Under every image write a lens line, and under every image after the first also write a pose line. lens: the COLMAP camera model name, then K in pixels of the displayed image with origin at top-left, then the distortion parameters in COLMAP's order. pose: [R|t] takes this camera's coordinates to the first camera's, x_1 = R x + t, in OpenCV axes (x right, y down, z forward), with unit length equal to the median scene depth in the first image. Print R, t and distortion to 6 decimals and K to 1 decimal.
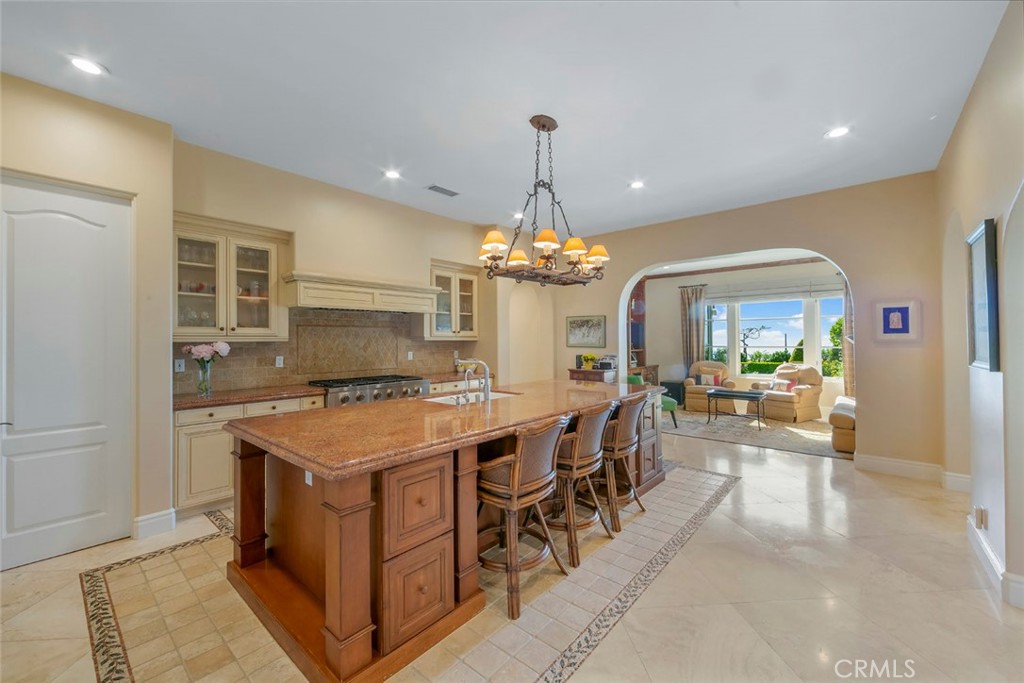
lens RADIAL K [[405.5, 0, 491.9], [0, 405.5, 334.3], [0, 0, 1]] dist [-0.001750, -0.001403]
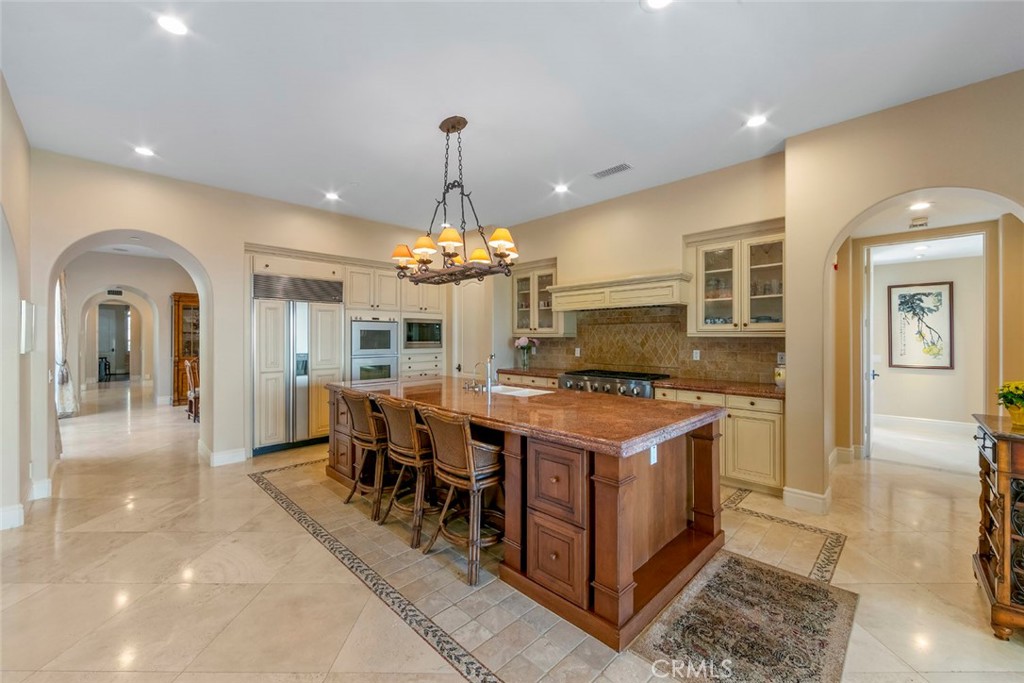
lens RADIAL K [[405.5, 0, 525.5], [0, 405.5, 338.1], [0, 0, 1]] dist [-0.001750, -0.001403]
pose [[-0.034384, 0.008868, -0.999369, 0.778304], [0.015915, 0.999839, 0.008325, 0.007054], [0.999282, -0.015619, -0.034519, 0.823550]]
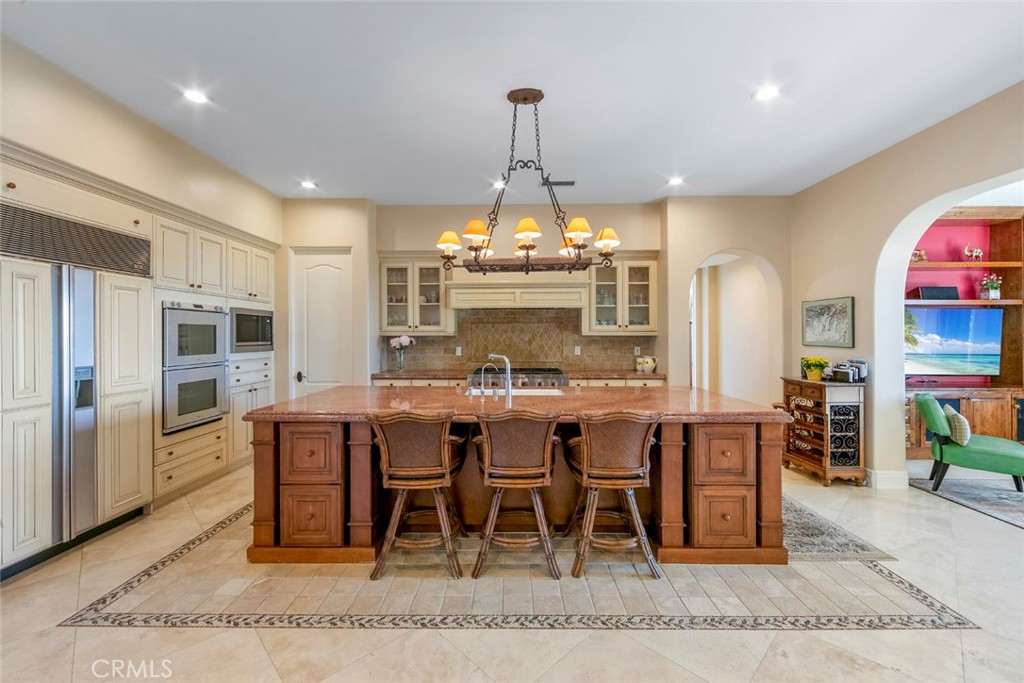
lens RADIAL K [[405.5, 0, 510.6], [0, 405.5, 336.9], [0, 0, 1]] dist [-0.001750, -0.001403]
pose [[0.663290, 0.007844, -0.748321, 0.534765], [0.008212, 0.999809, 0.017758, 0.000410], [0.748317, -0.017924, 0.663099, 0.249916]]
